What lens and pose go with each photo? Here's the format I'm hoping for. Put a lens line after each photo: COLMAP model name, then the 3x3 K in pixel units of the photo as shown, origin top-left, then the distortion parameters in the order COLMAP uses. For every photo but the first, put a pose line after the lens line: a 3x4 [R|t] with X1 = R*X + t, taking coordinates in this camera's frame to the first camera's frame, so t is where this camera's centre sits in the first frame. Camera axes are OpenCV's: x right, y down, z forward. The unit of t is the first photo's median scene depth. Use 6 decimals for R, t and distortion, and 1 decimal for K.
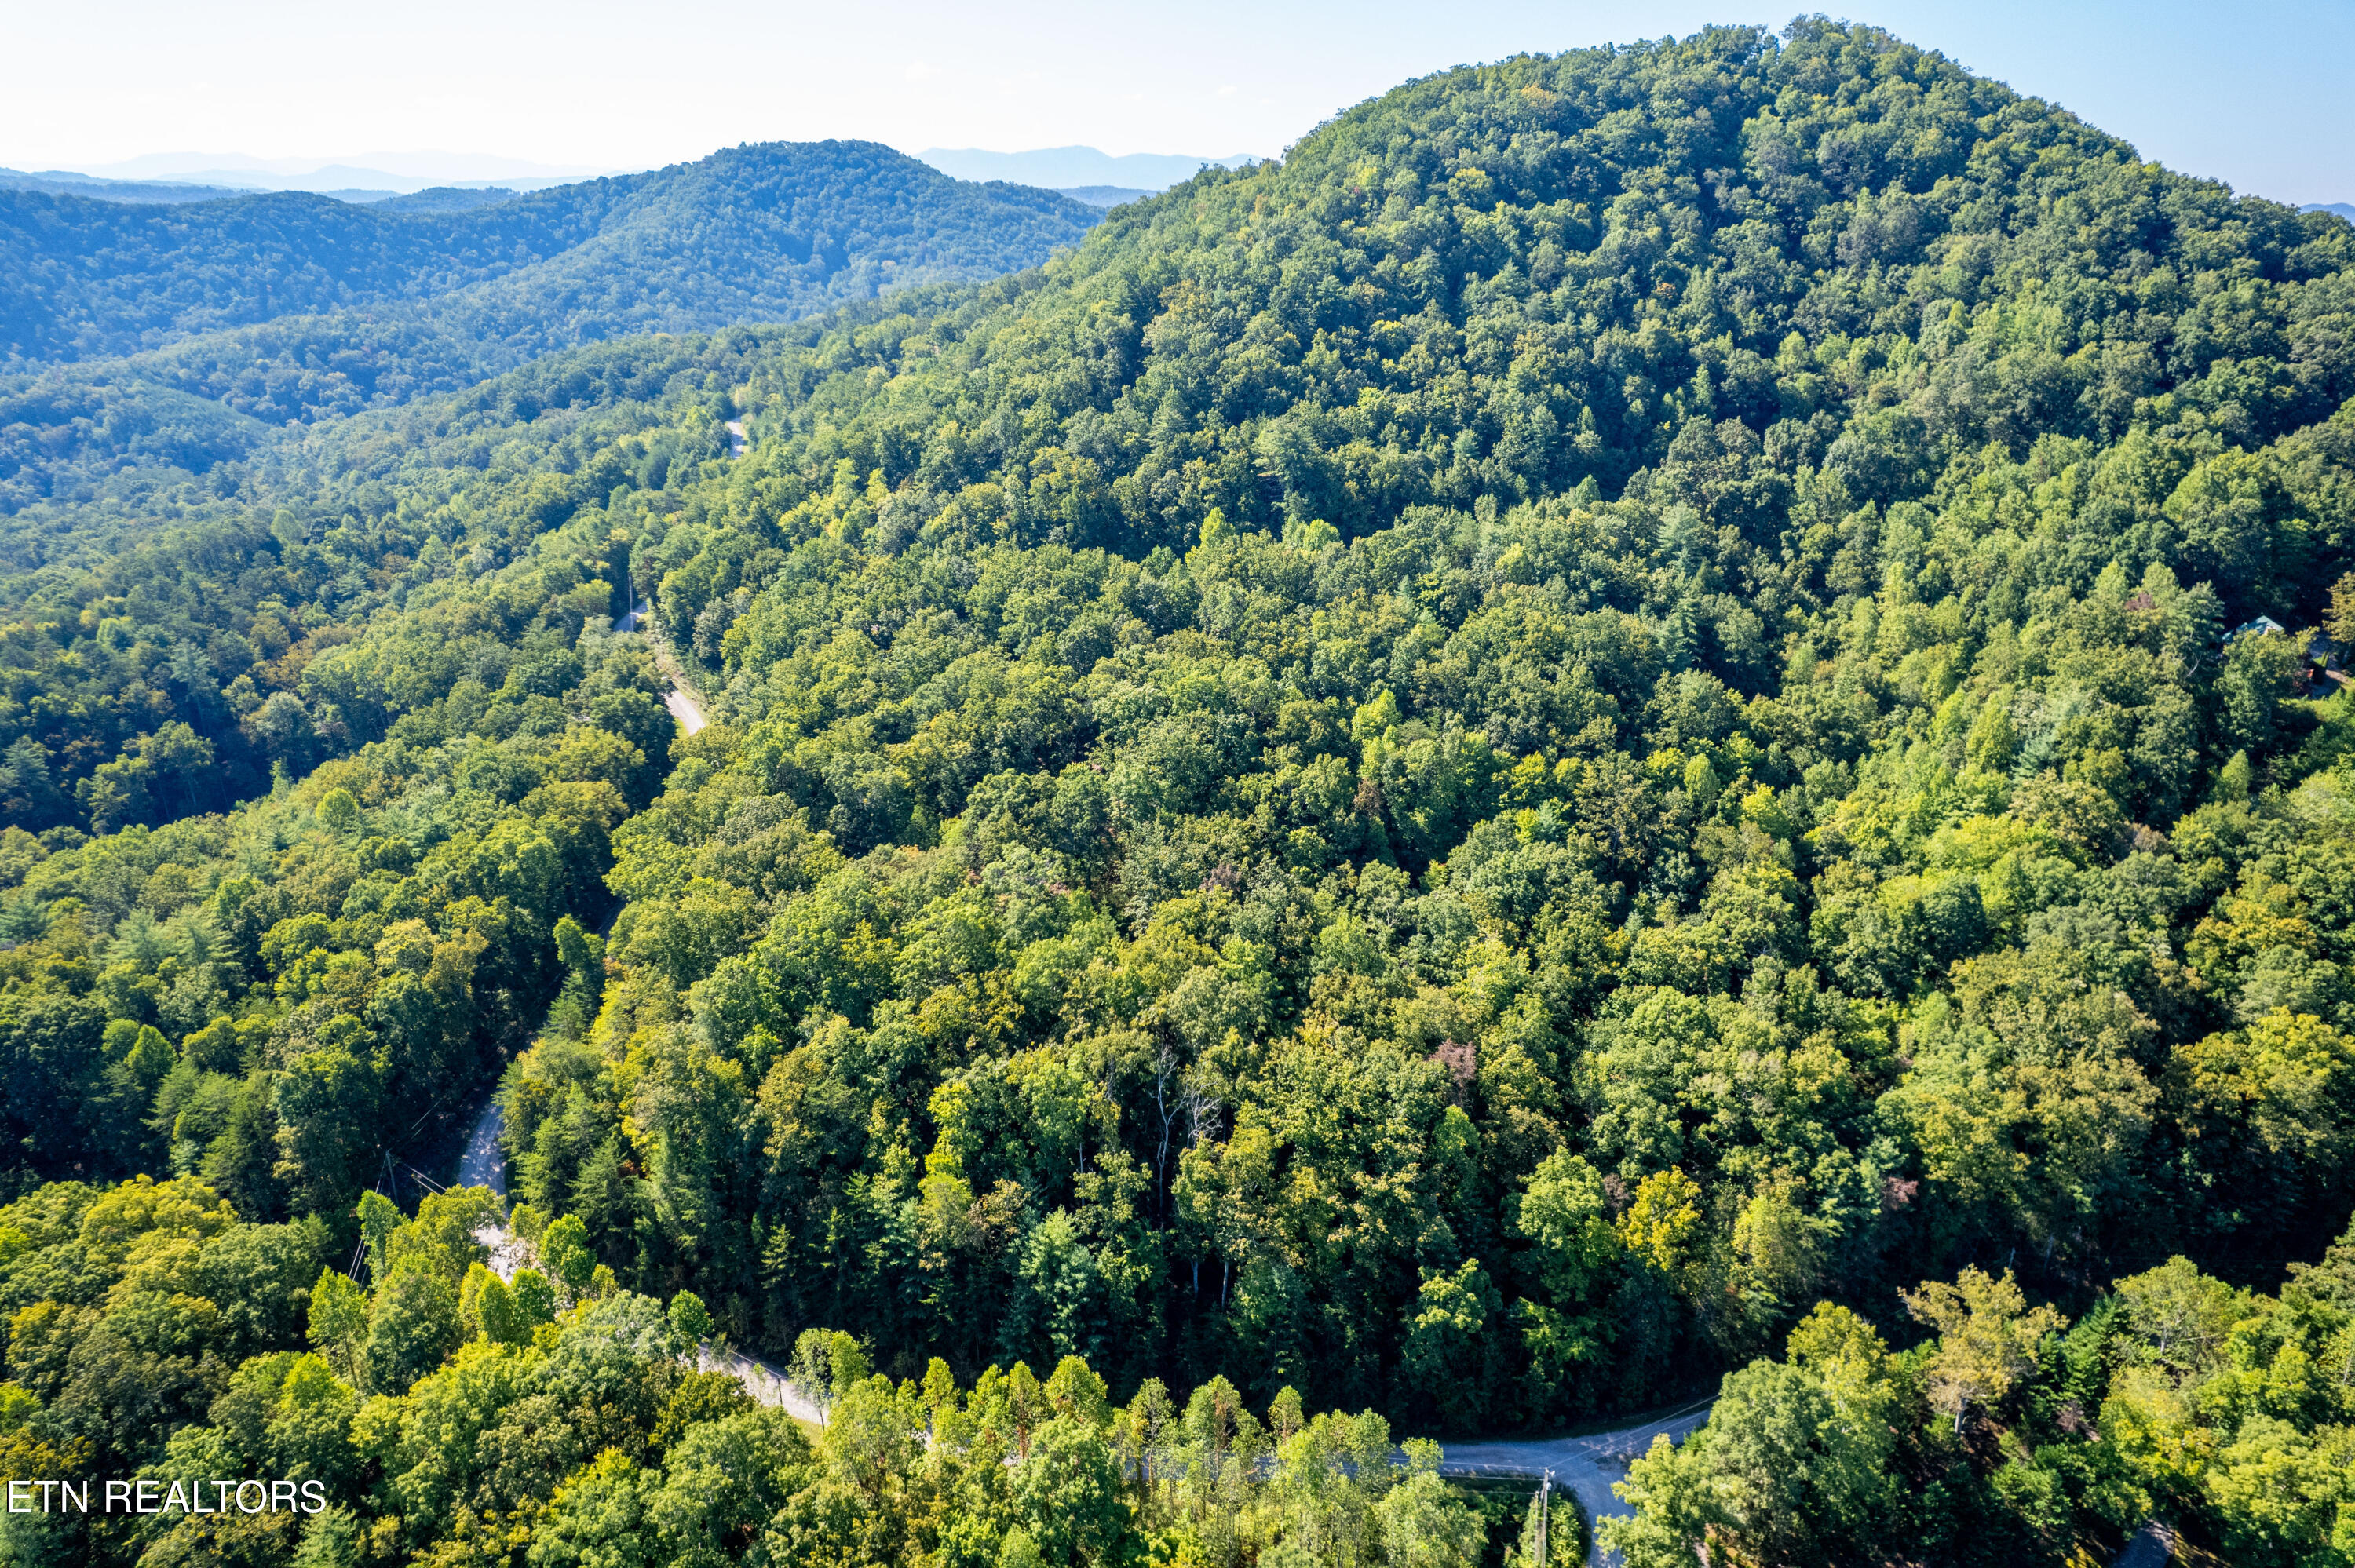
lens RADIAL K [[1509.4, 0, 1175.7], [0, 1509.4, 787.5], [0, 0, 1]] dist [-0.078651, 0.069289]
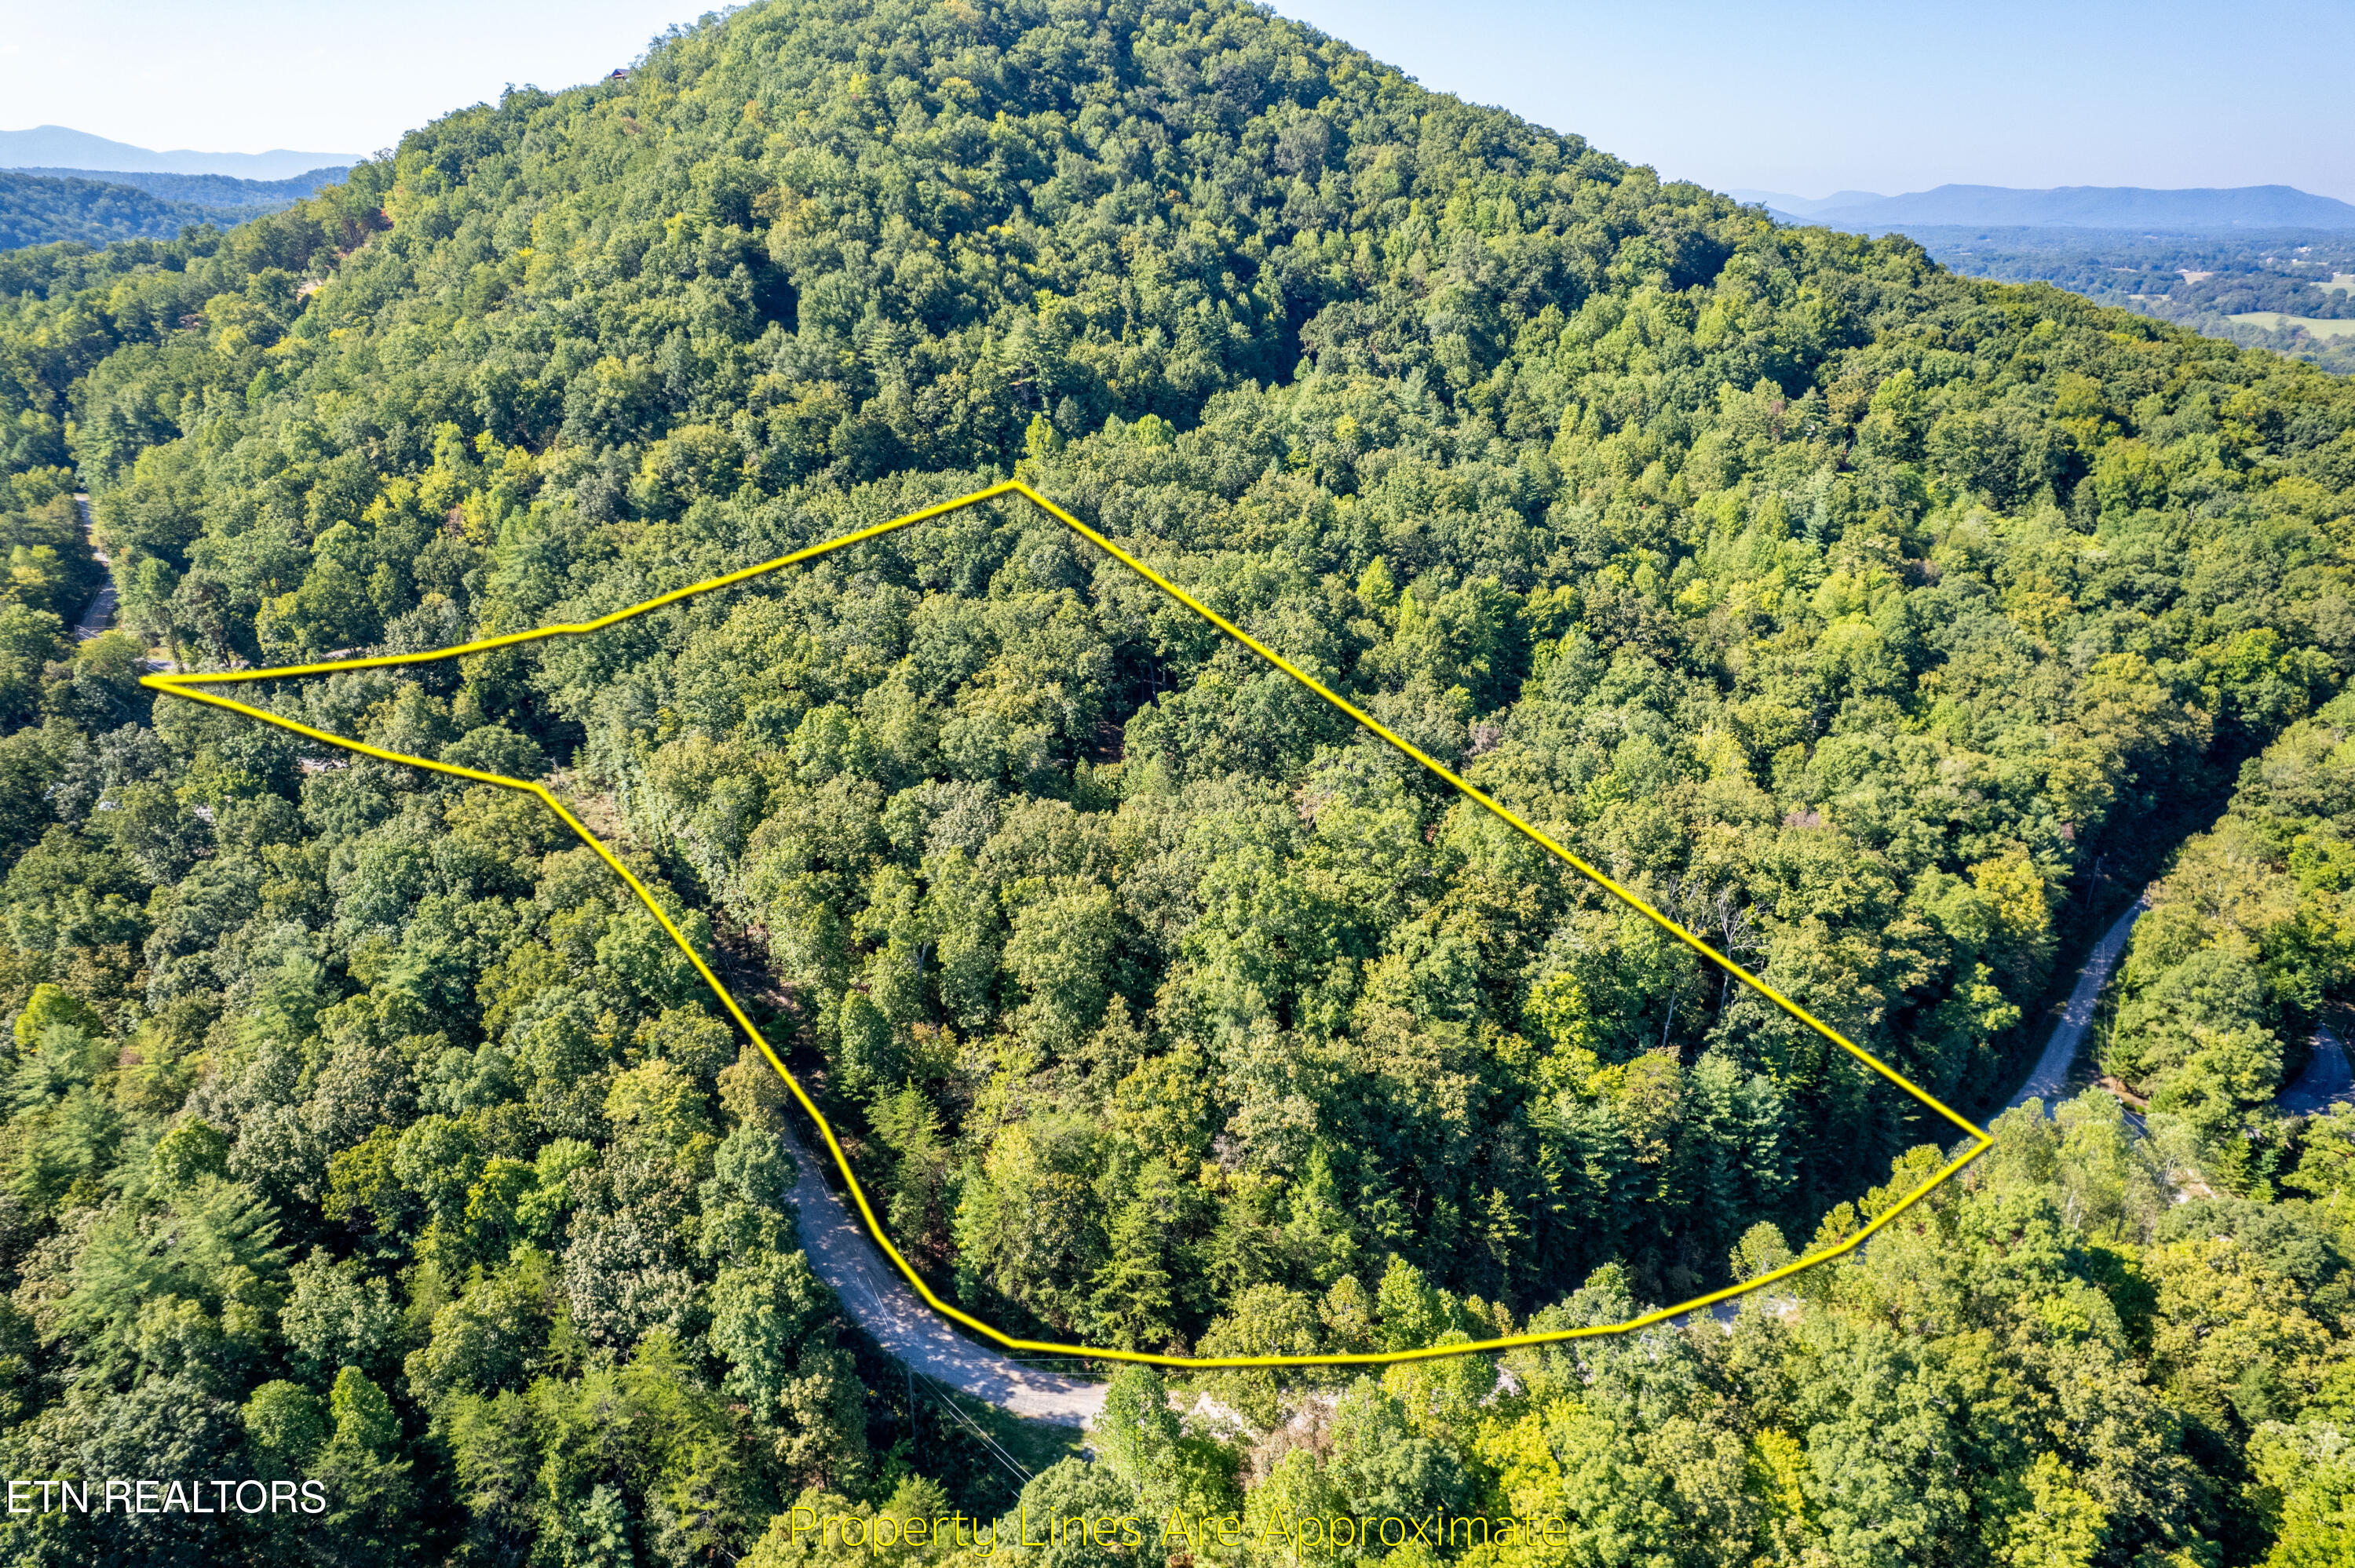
lens RADIAL K [[1509.4, 0, 1177.2], [0, 1509.4, 791.8], [0, 0, 1]] dist [-0.078651, 0.069289]
pose [[0.790860, -0.228892, 0.567582, -0.493890], [0.221676, 0.971587, 0.082937, -0.021948], [-0.570438, 0.060228, 0.819129, 0.231763]]
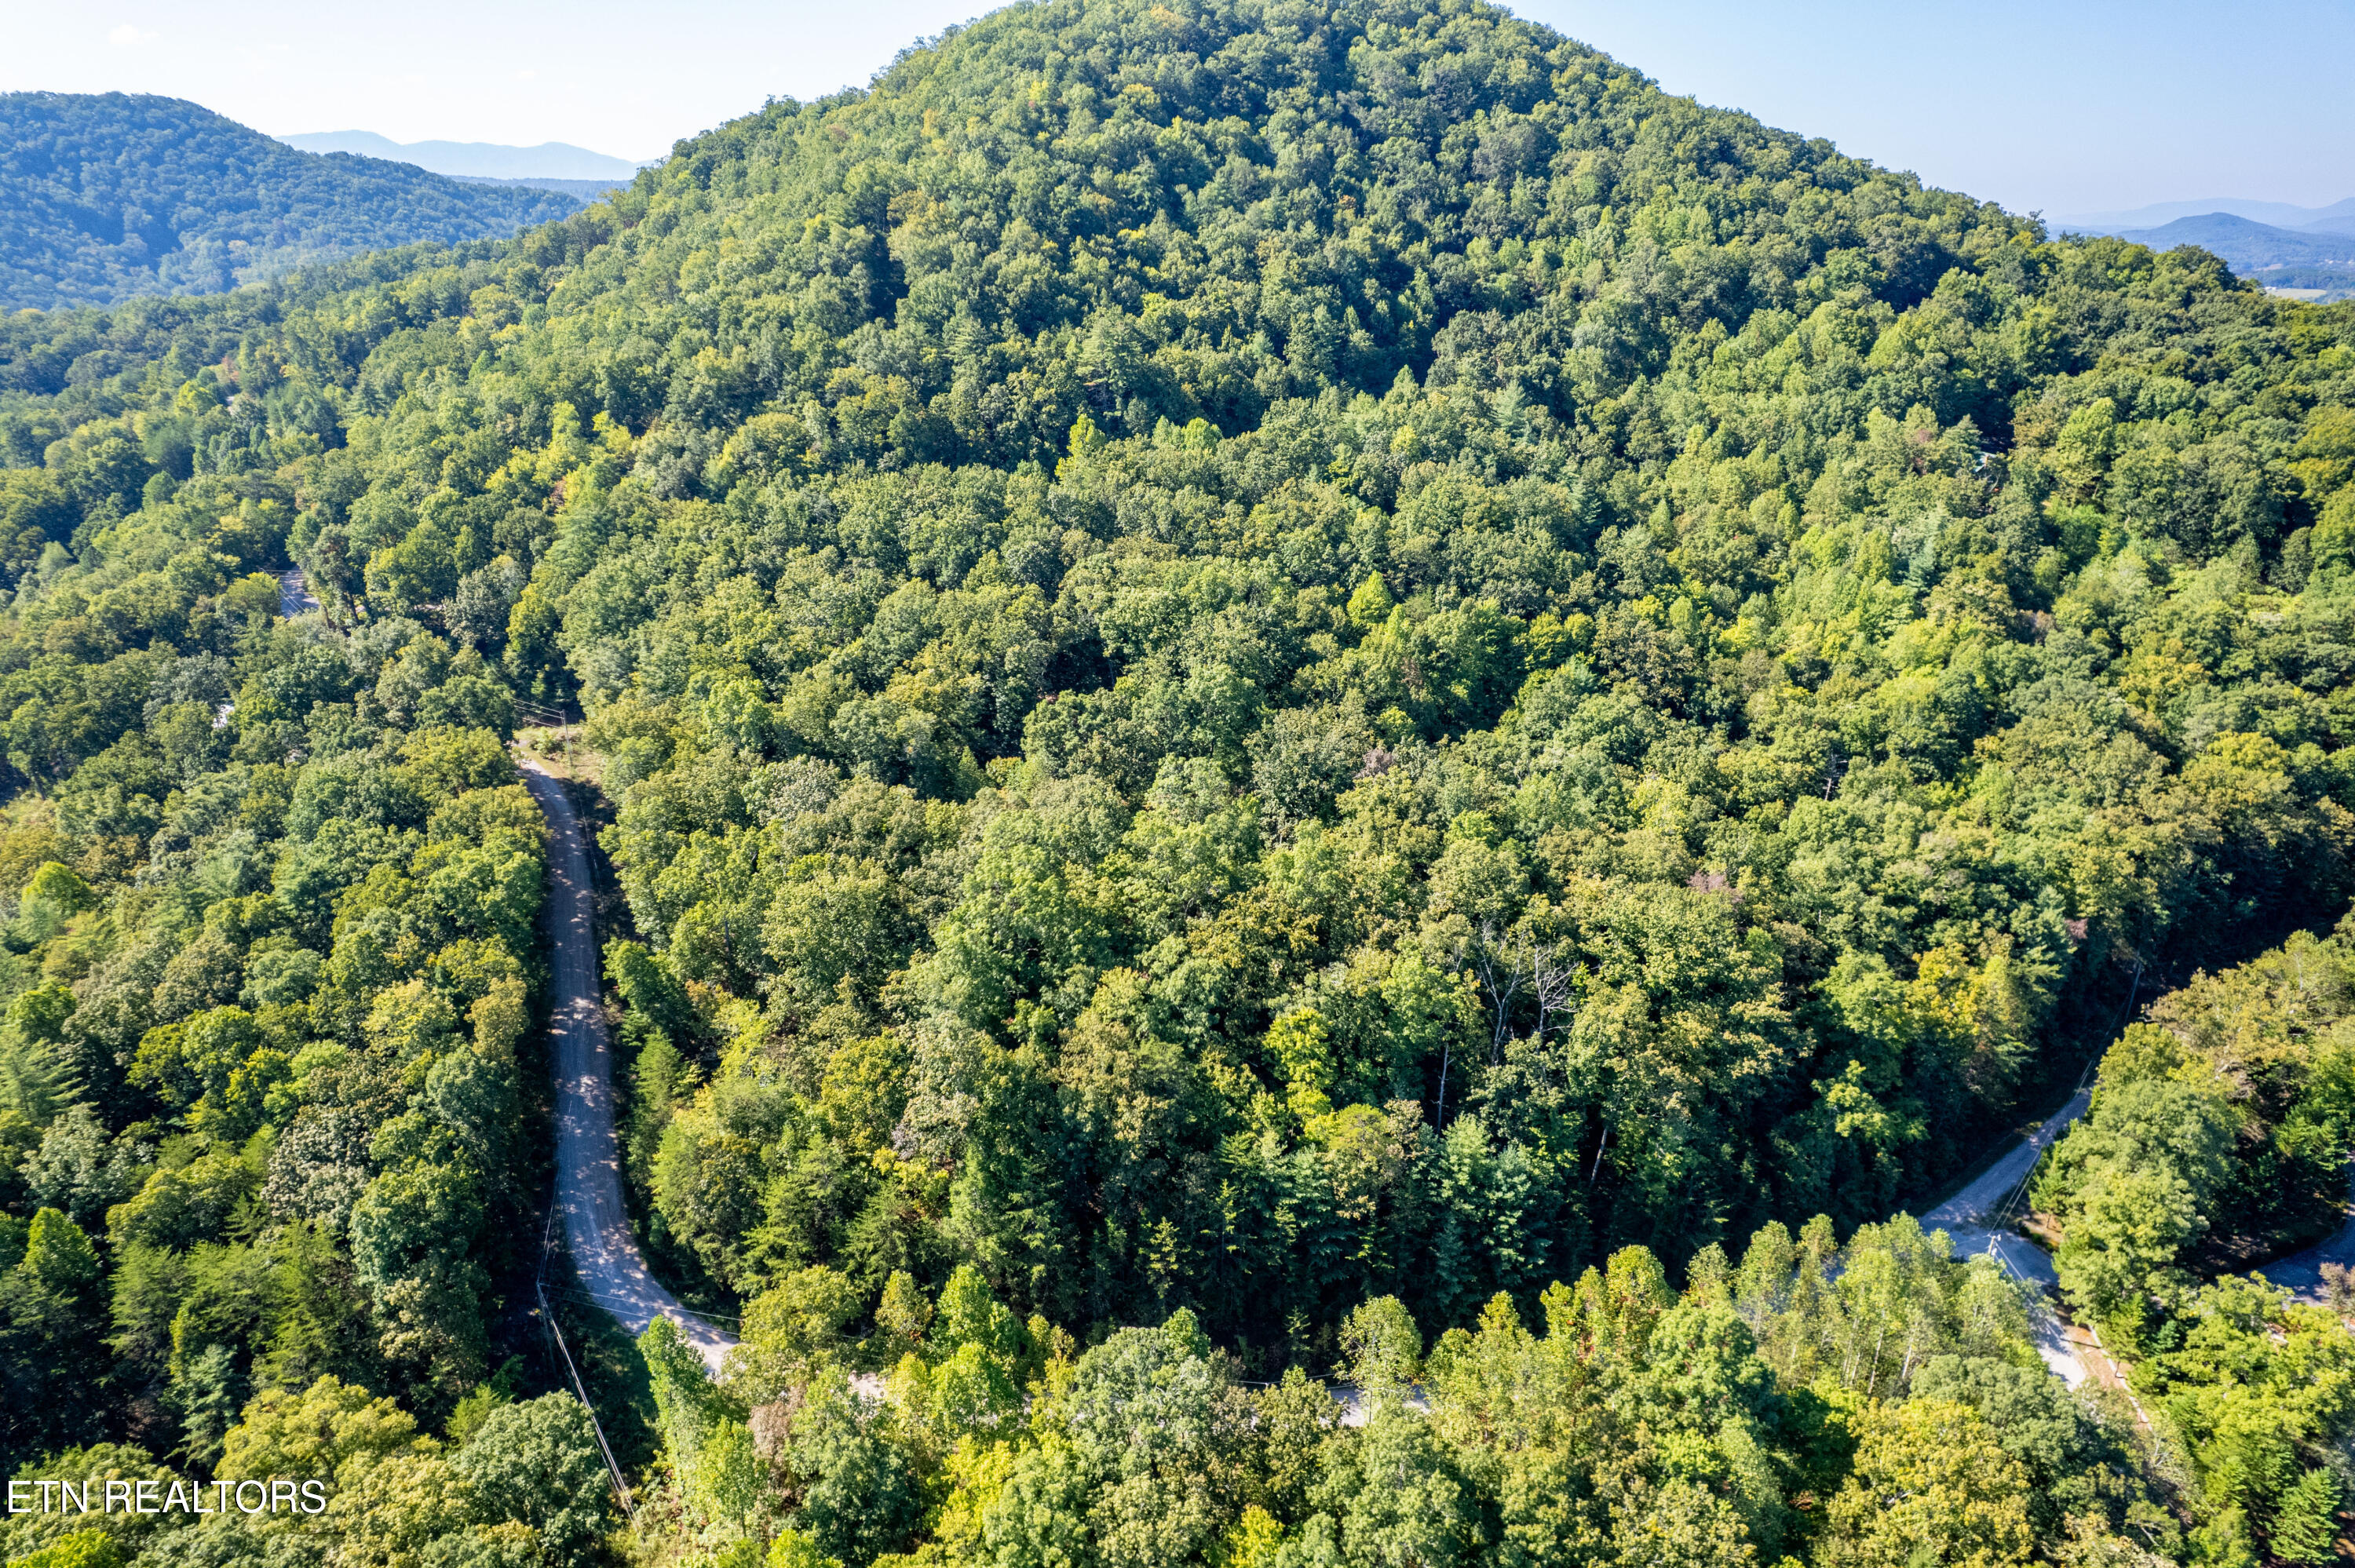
lens RADIAL K [[1509.4, 0, 1179.9], [0, 1509.4, 788.5], [0, 0, 1]] dist [-0.078651, 0.069289]
pose [[0.914303, -0.148498, 0.376828, -0.313166], [0.145945, 0.988656, 0.035495, 0.018185], [-0.377824, 0.022543, 0.925603, 0.133954]]
